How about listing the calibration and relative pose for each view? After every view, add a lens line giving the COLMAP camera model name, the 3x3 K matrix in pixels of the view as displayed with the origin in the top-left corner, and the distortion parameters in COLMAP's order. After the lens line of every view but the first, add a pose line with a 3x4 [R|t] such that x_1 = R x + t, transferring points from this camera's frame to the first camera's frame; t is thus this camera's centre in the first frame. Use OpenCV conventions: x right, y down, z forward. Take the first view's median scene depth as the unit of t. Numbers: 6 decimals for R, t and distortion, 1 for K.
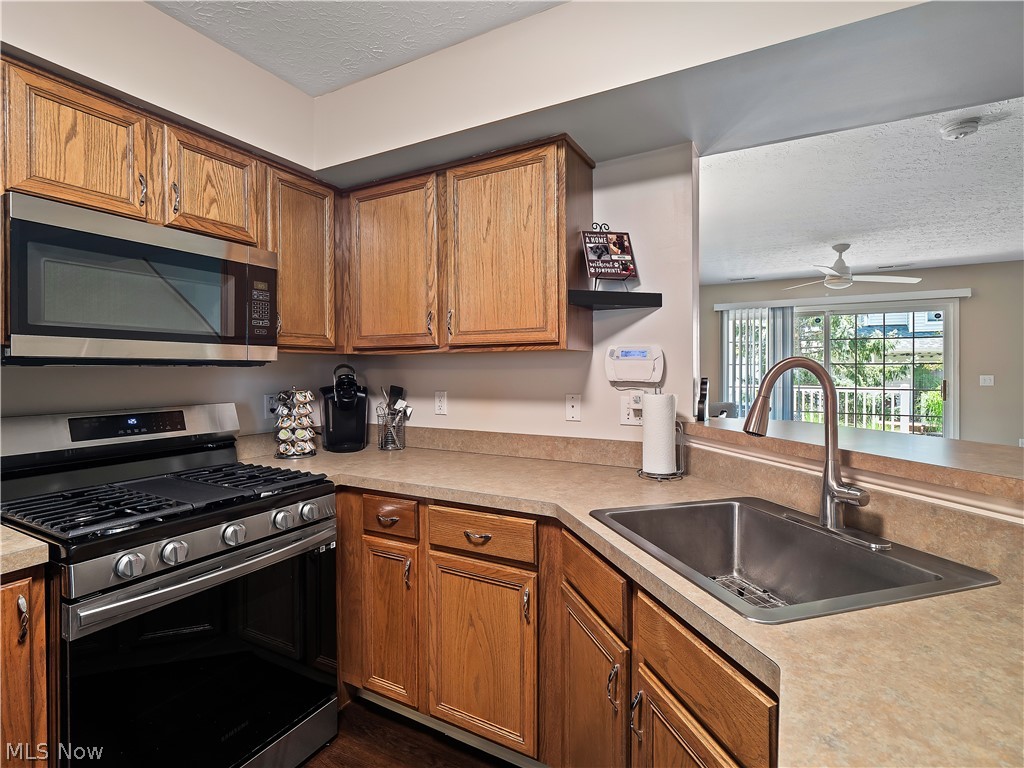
lens RADIAL K [[500.1, 0, 507.9], [0, 500.1, 372.1], [0, 0, 1]] dist [-0.001956, -0.003822]
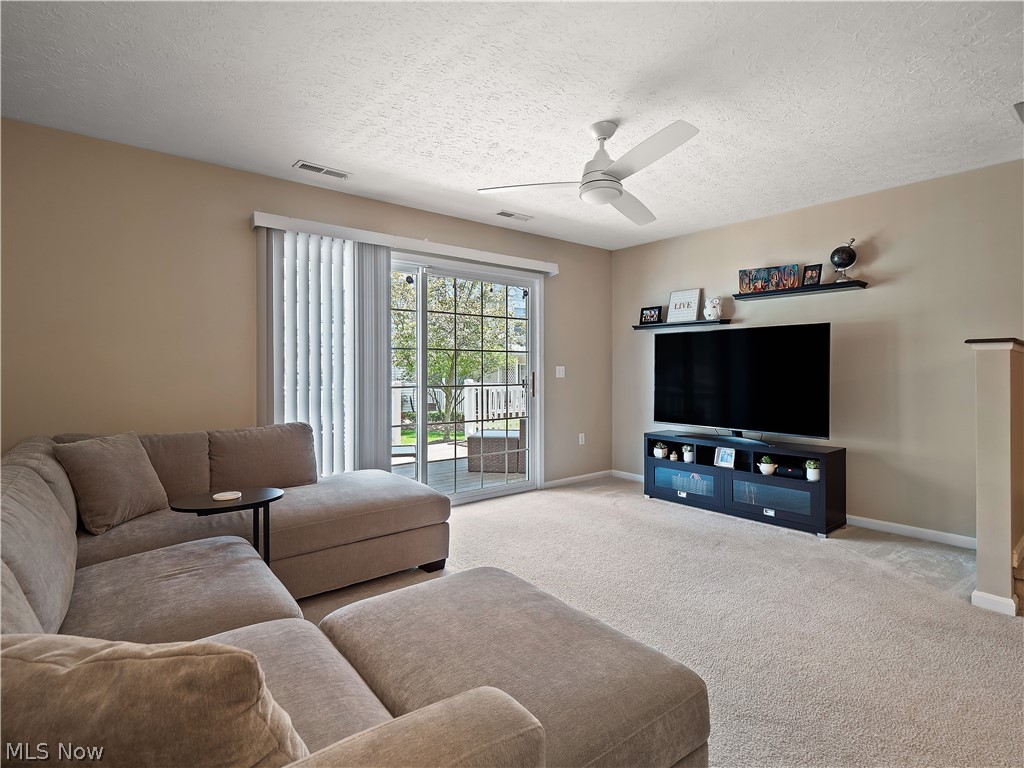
lens RADIAL K [[500.1, 0, 503.2], [0, 500.1, 373.2], [0, 0, 1]] dist [-0.001956, -0.003822]
pose [[0.366960, -0.003963, 0.930228, 0.258676], [0.010224, 0.999948, 0.000227, 0.052995], [-0.930181, 0.009427, 0.366981, 2.226286]]
